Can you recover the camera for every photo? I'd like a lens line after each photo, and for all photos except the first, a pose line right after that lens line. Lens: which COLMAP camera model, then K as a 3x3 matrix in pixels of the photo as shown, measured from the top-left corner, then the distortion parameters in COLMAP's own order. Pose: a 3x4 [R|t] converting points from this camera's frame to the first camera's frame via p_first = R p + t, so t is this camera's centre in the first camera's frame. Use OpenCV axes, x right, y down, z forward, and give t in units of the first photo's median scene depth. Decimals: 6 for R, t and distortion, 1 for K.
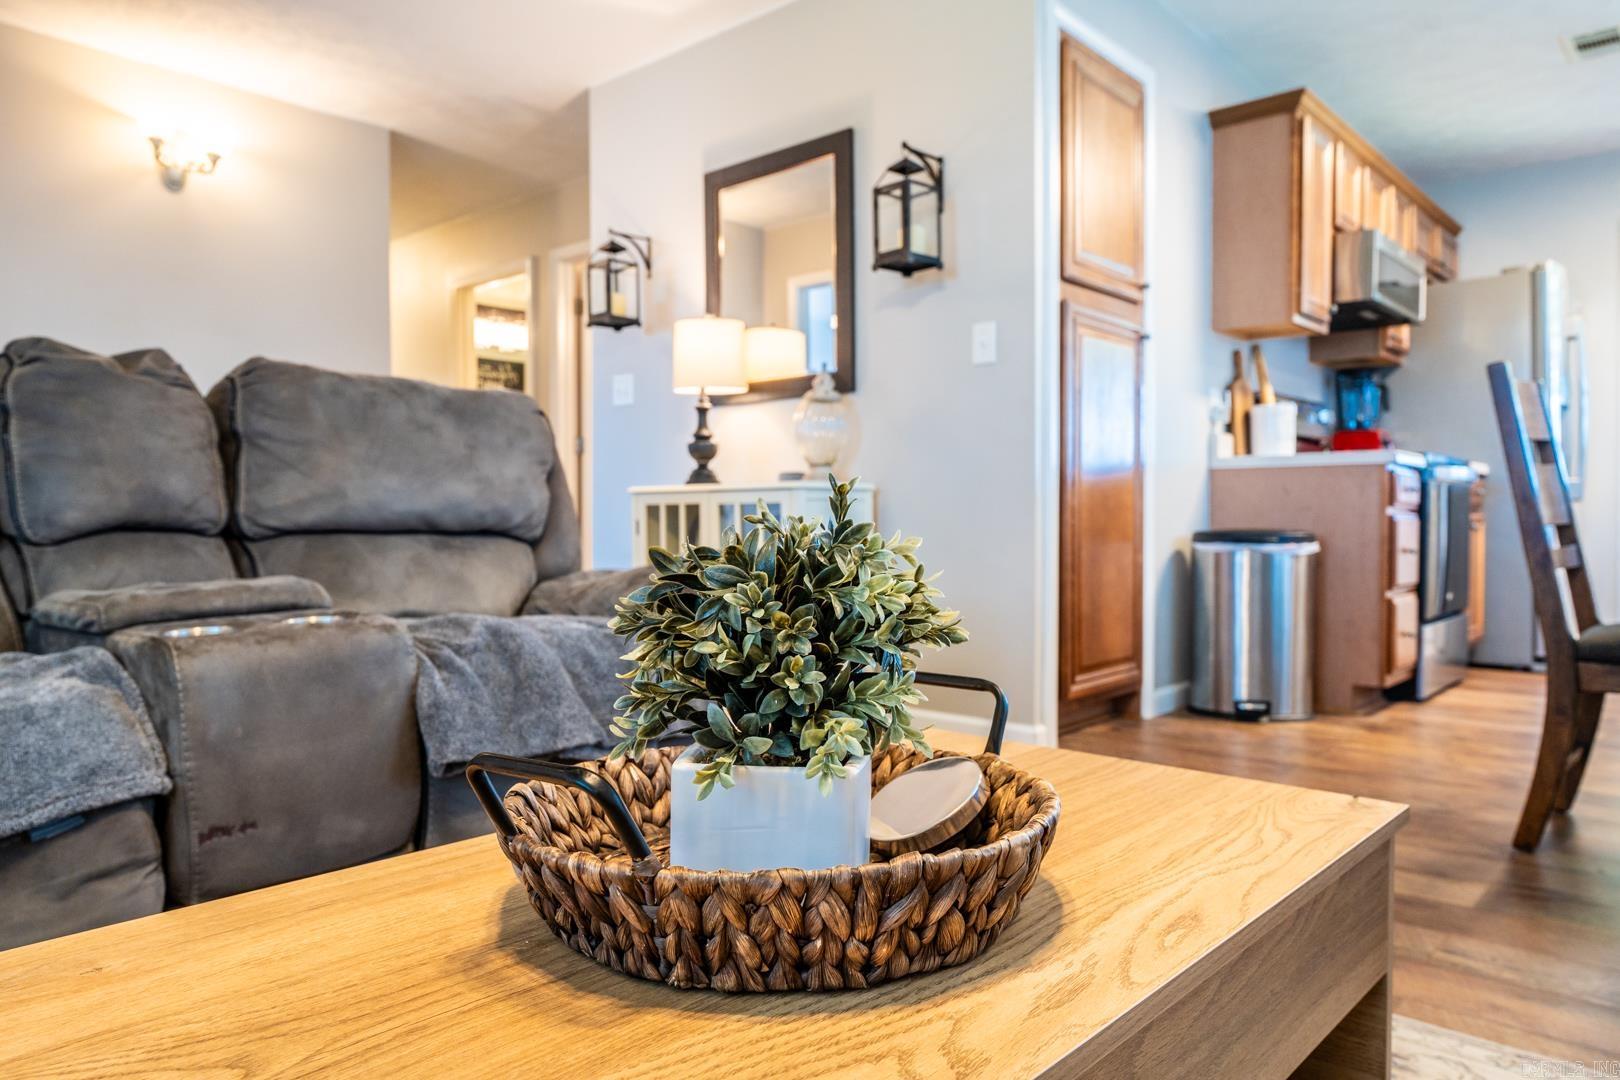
lens RADIAL K [[1093.1, 0, 801.5], [0, 1093.1, 533.6], [0, 0, 1]] dist [-0.001630, 0.000089]
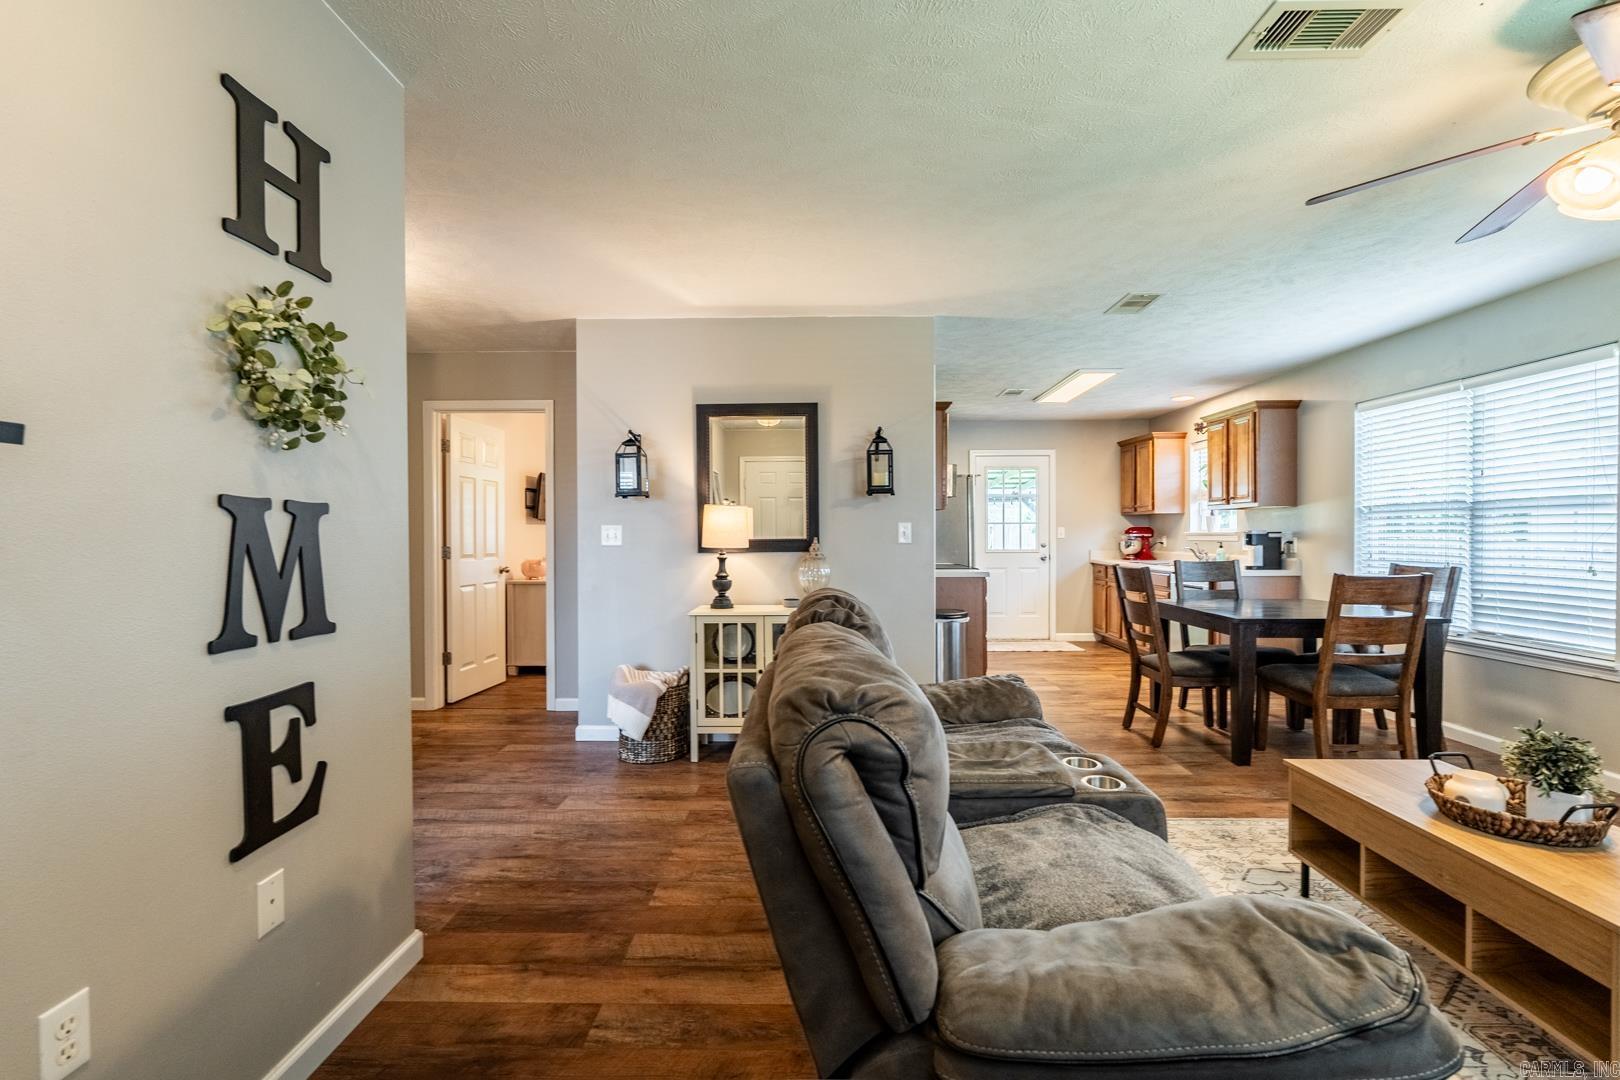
lens RADIAL K [[712.4, 0, 805.0], [0, 712.4, 536.0], [0, 0, 1]] dist [-0.004341, 0.000168]
pose [[0.754840, -0.001370, 0.655908, -1.074075], [0.012412, 0.999849, -0.012195, -0.209778], [-0.655792, 0.017346, 0.754743, 0.215210]]
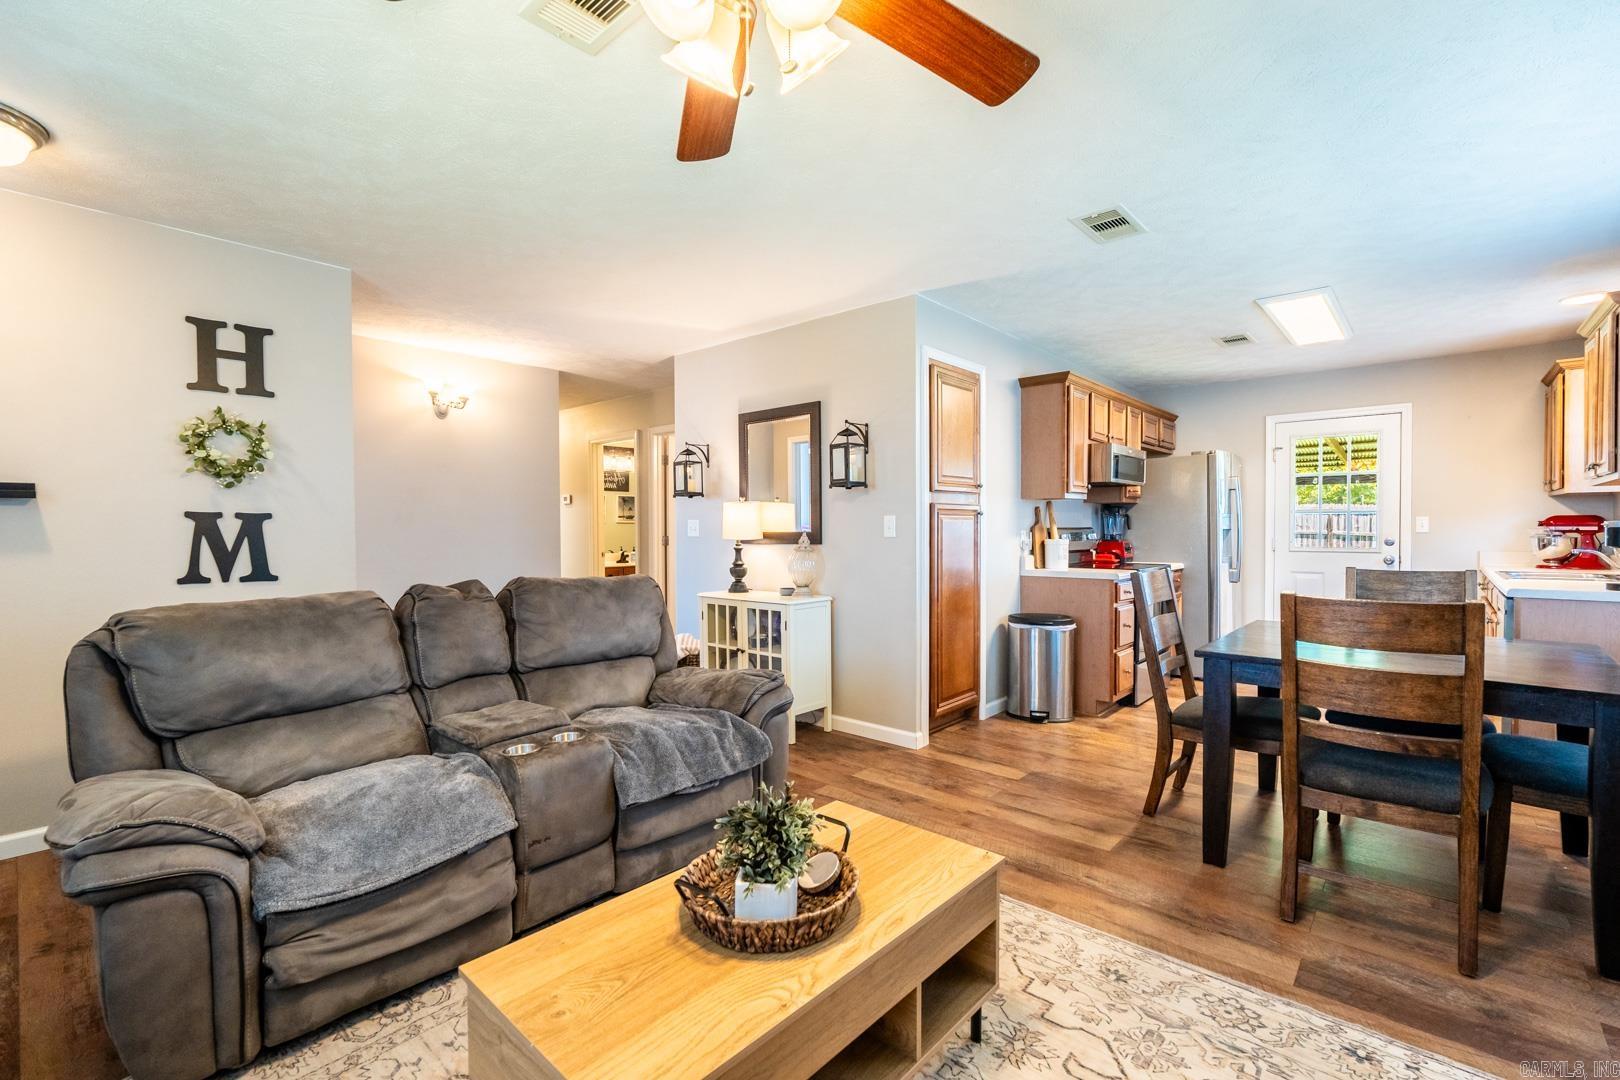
lens RADIAL K [[712.4, 0, 802.4], [0, 712.4, 536.1], [0, 0, 1]] dist [-0.004341, 0.000168]
pose [[0.999995, -0.001204, 0.002761, 0.020174], [0.001215, 0.999991, -0.003975, -0.206548], [-0.002756, 0.003979, 0.999988, -0.291473]]
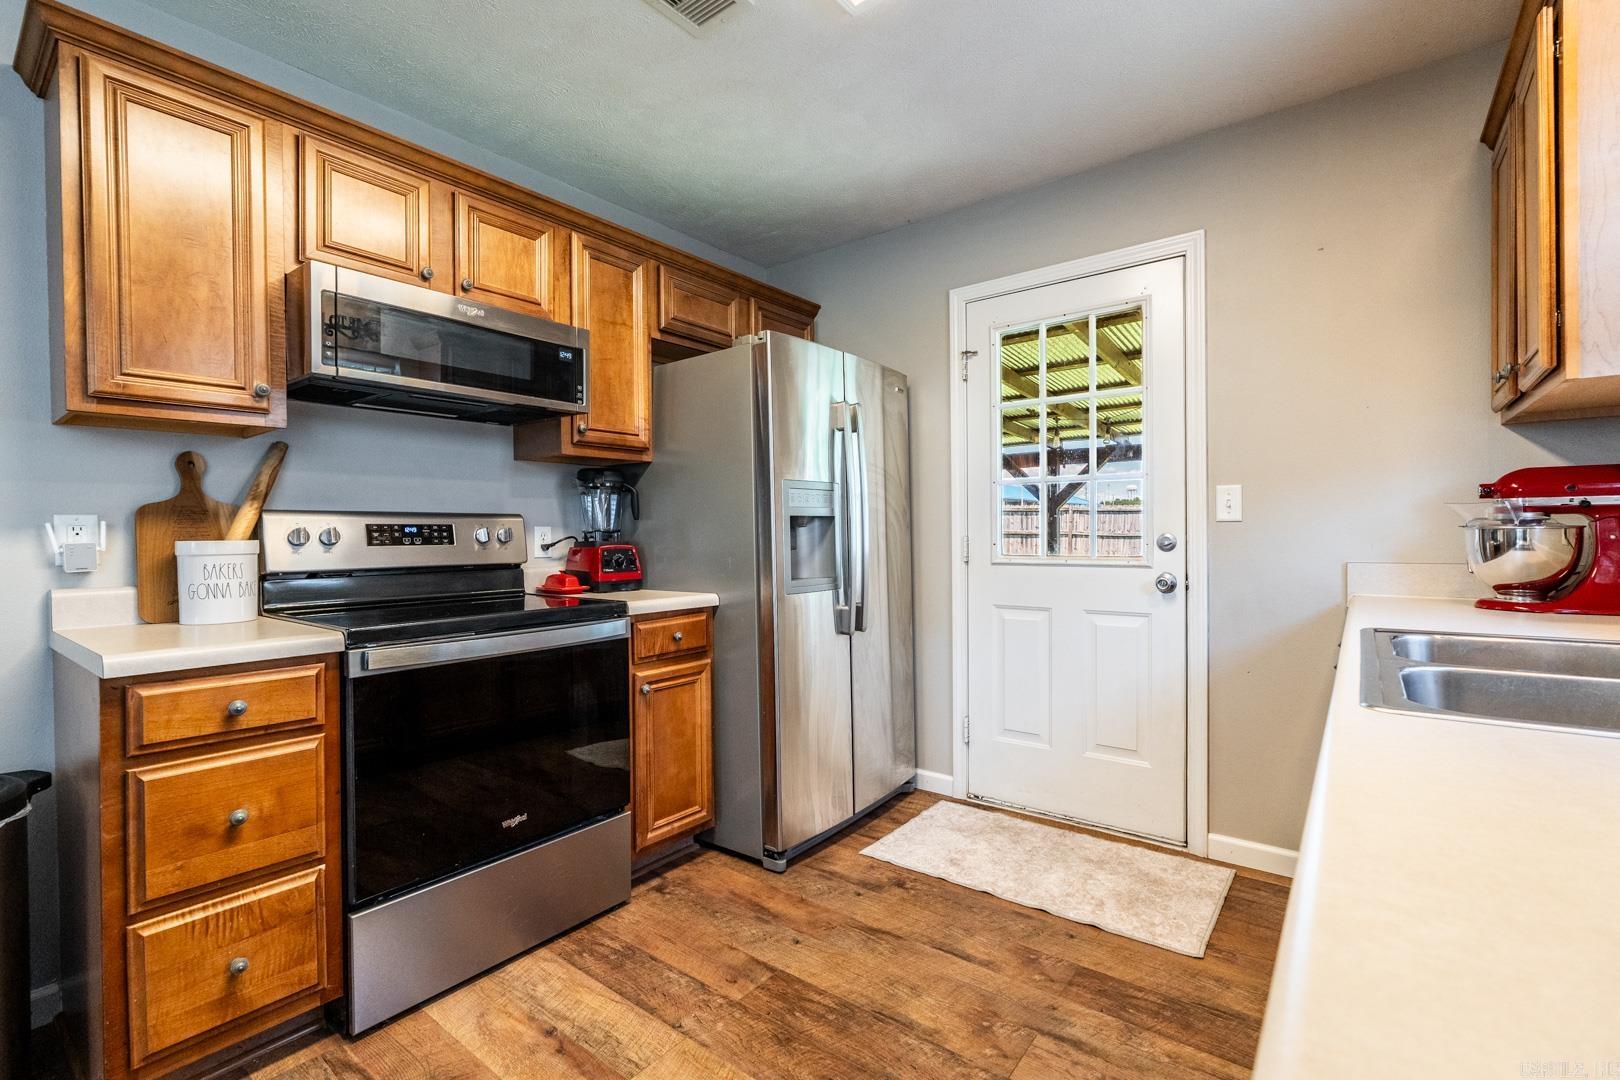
lens RADIAL K [[712.4, 0, 810.8], [0, 712.4, 539.0], [0, 0, 1]] dist [-0.004341, 0.000168]
pose [[0.997441, -0.006734, 0.071176, 1.310660], [0.007447, 0.999925, -0.009755, -0.194169], [-0.071104, 0.010260, 0.997416, 0.975609]]
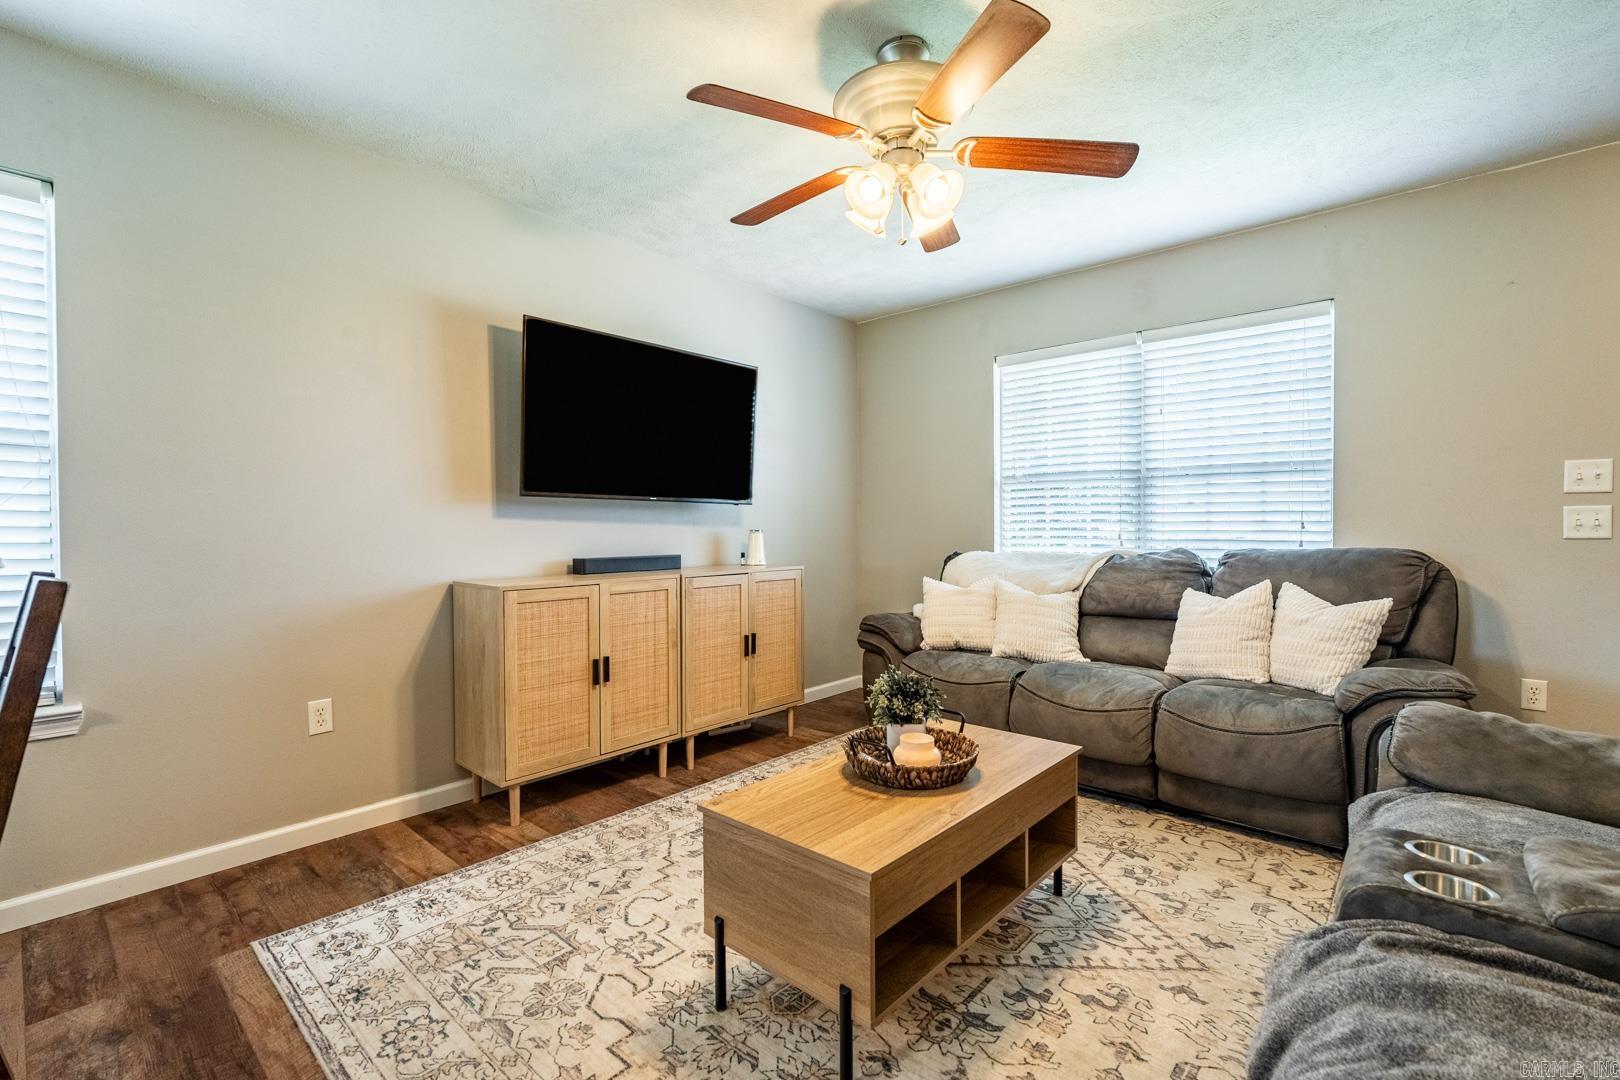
lens RADIAL K [[712.4, 0, 807.5], [0, 712.4, 537.6], [0, 0, 1]] dist [-0.004341, 0.000168]
pose [[-0.999873, 0.007315, -0.014163, 0.090162], [0.006878, 0.999507, 0.030633, -0.182266], [0.014380, 0.030532, -0.999430, 1.043534]]
